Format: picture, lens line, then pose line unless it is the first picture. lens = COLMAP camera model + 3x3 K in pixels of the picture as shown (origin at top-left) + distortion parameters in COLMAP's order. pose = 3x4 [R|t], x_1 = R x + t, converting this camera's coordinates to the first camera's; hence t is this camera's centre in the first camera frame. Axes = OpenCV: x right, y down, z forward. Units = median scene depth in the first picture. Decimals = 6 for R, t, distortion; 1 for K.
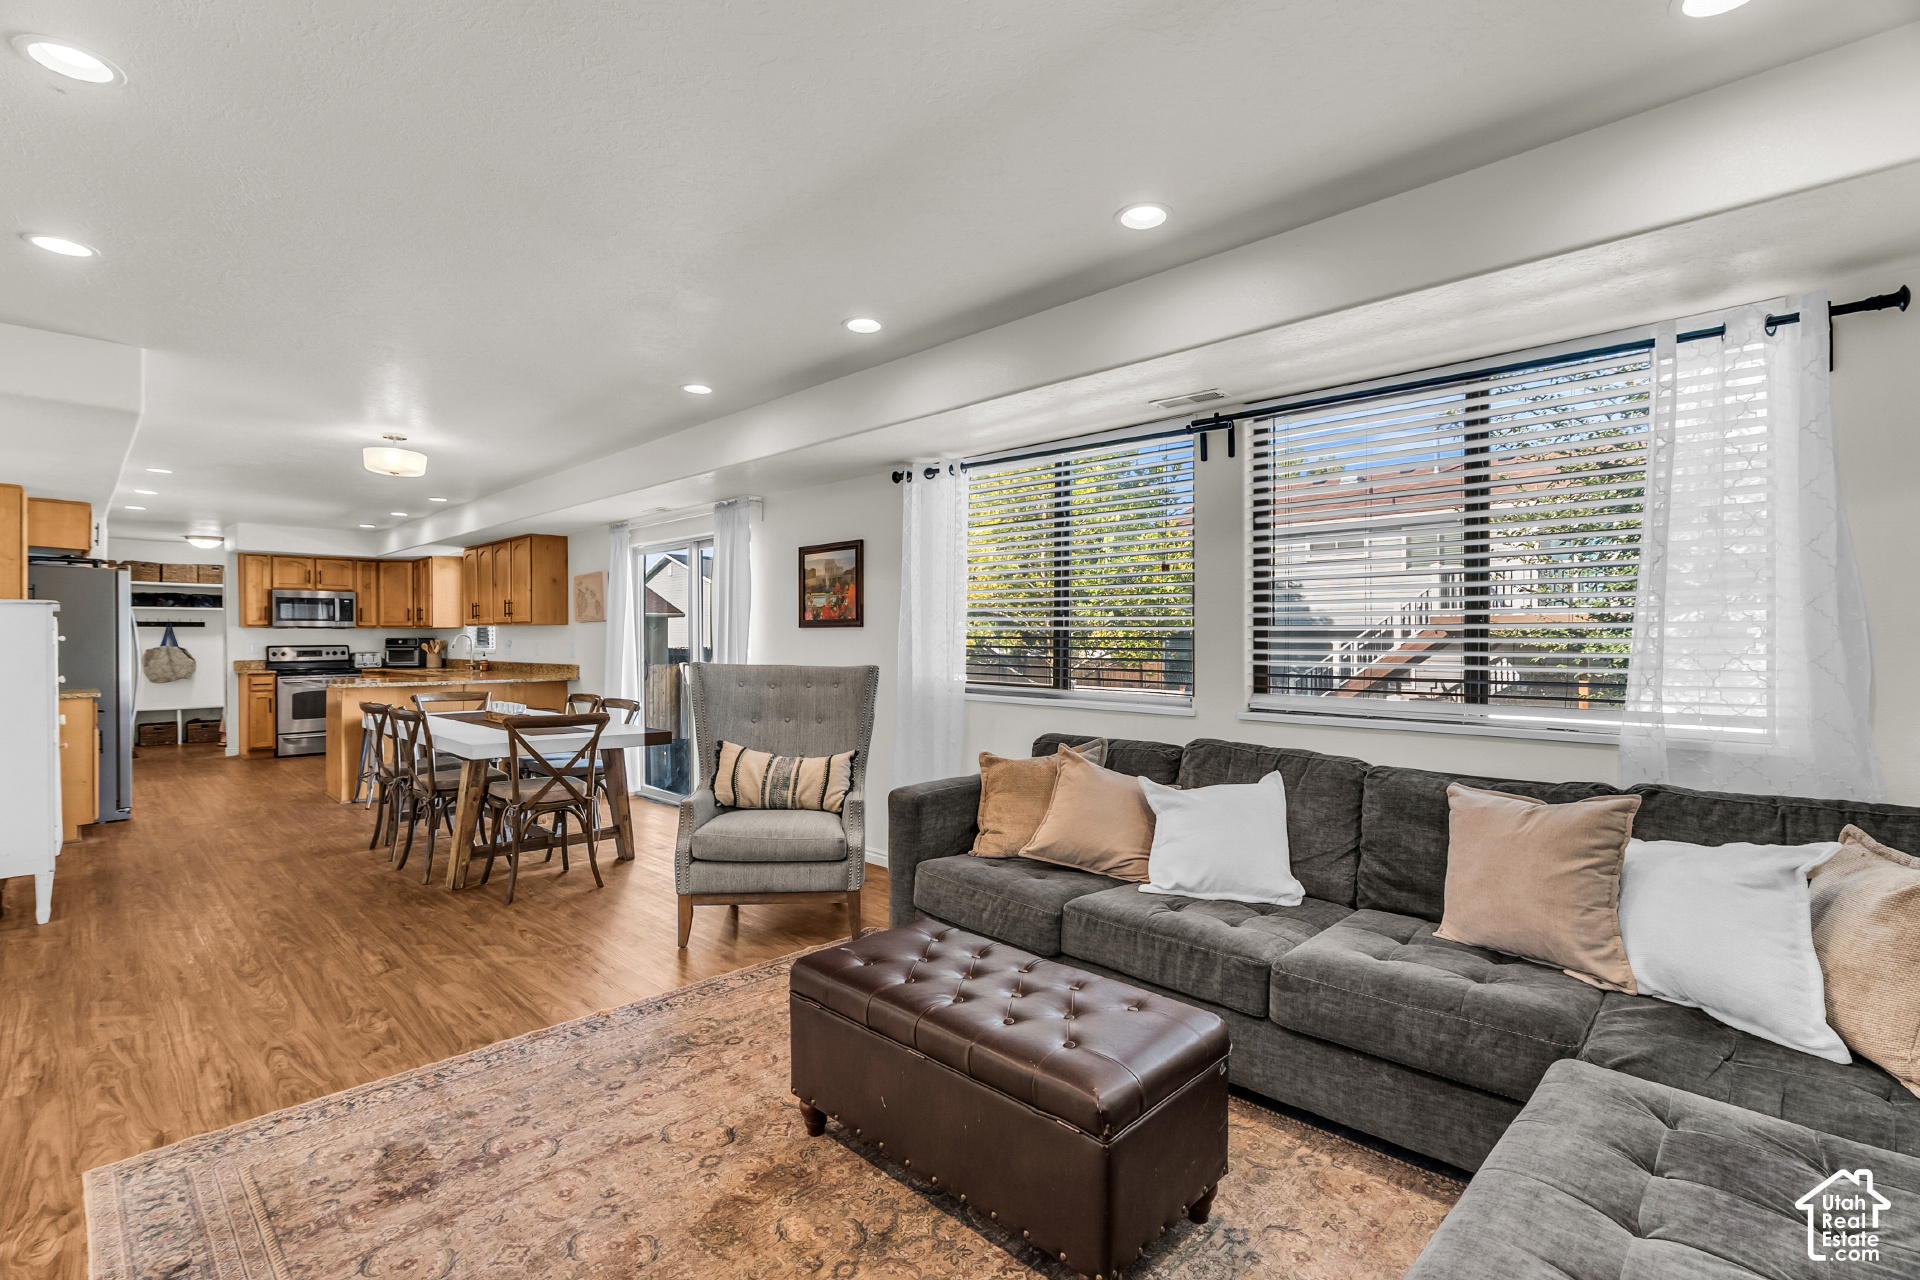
lens RADIAL K [[866.1, 0, 997.0], [0, 866.1, 660.9], [0, 0, 1]] dist [-0.022226, -0.002064]
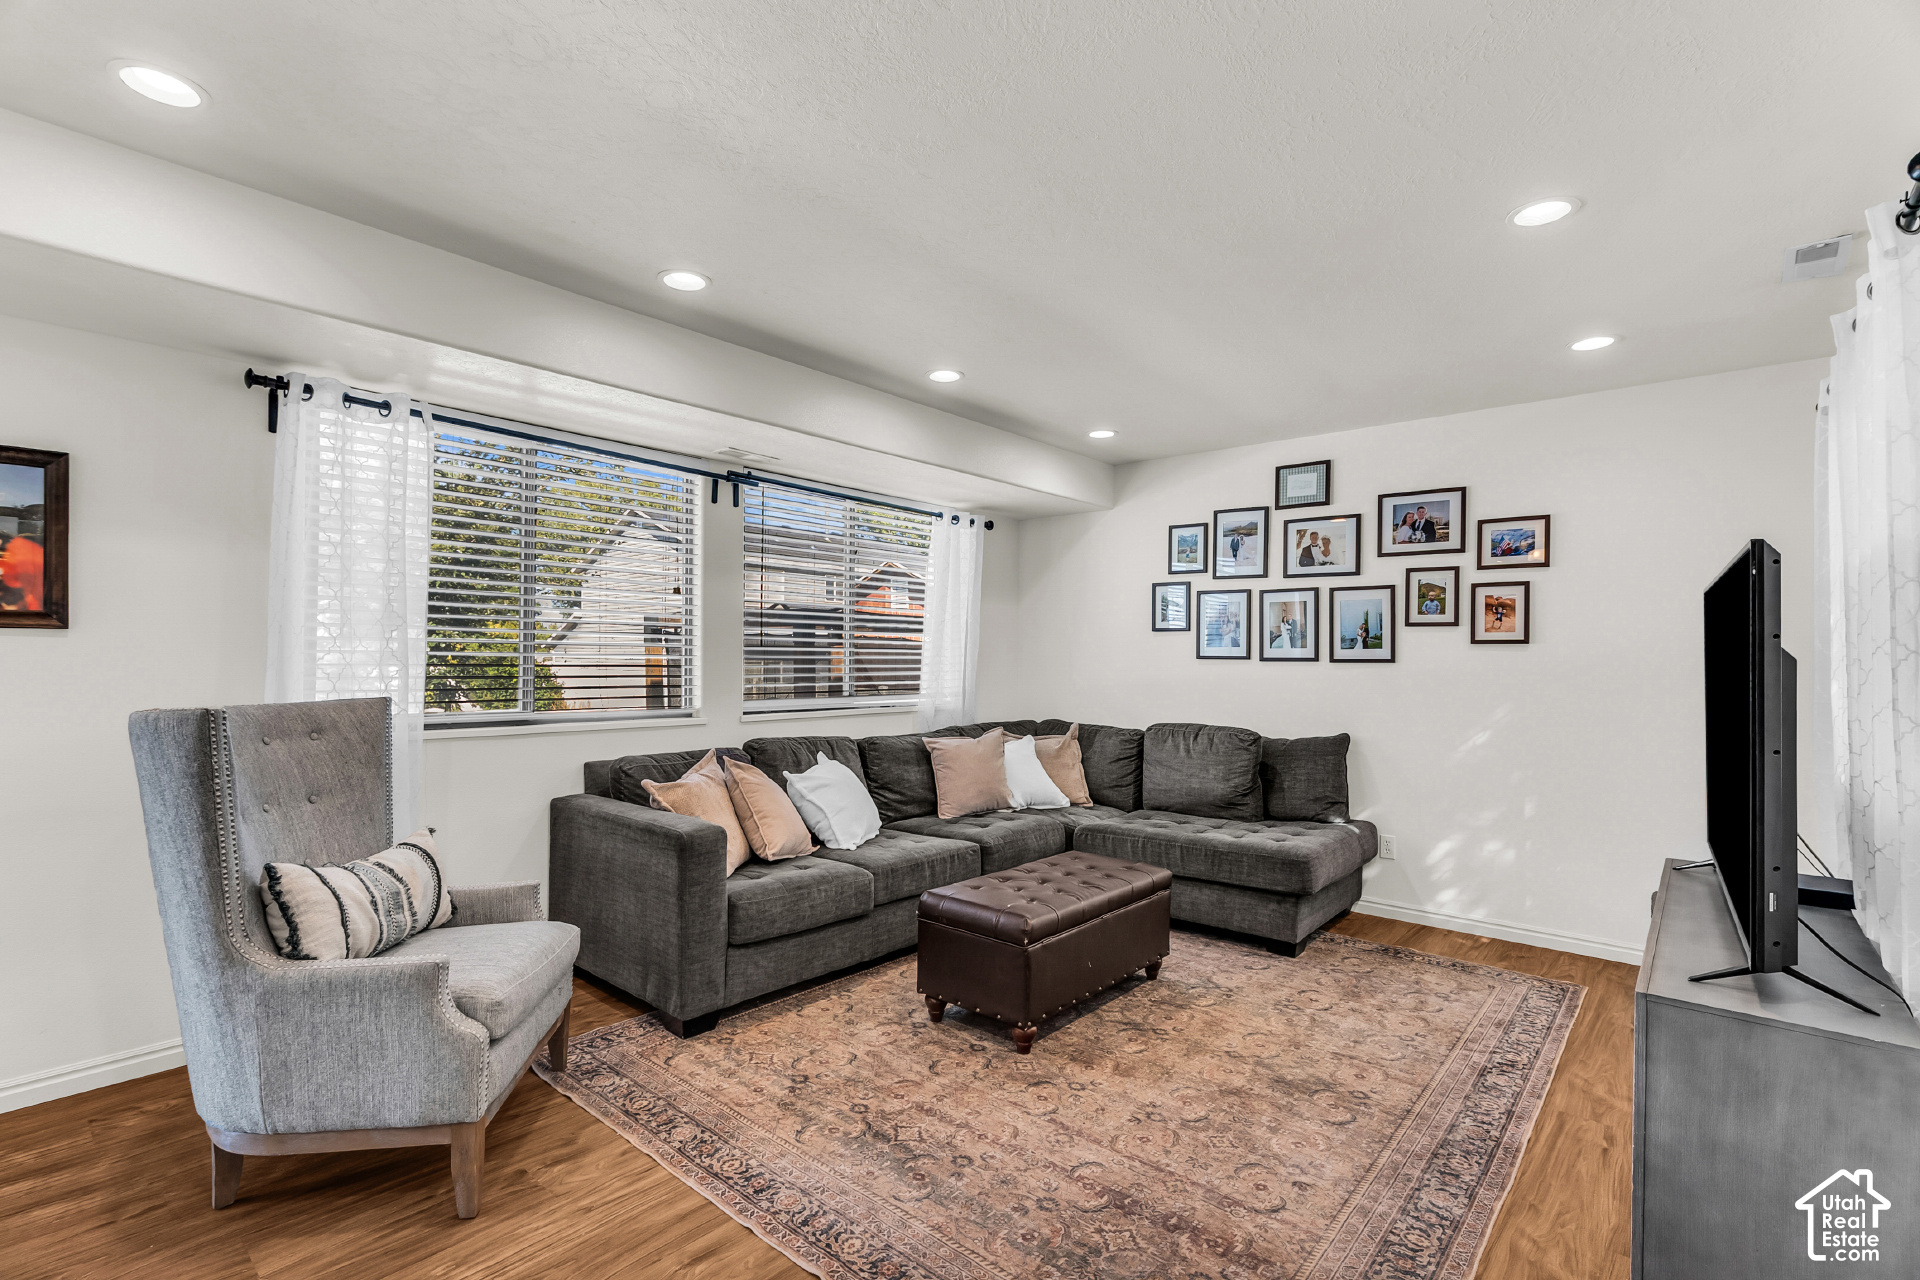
lens RADIAL K [[866.1, 0, 952.8], [0, 866.1, 642.4], [0, 0, 1]] dist [-0.022226, -0.002064]
pose [[-0.023031, 0.017685, 0.999578, -1.329104], [0.017950, 0.999690, -0.017274, -0.026250], [-0.999574, 0.017544, -0.023341, 1.011520]]
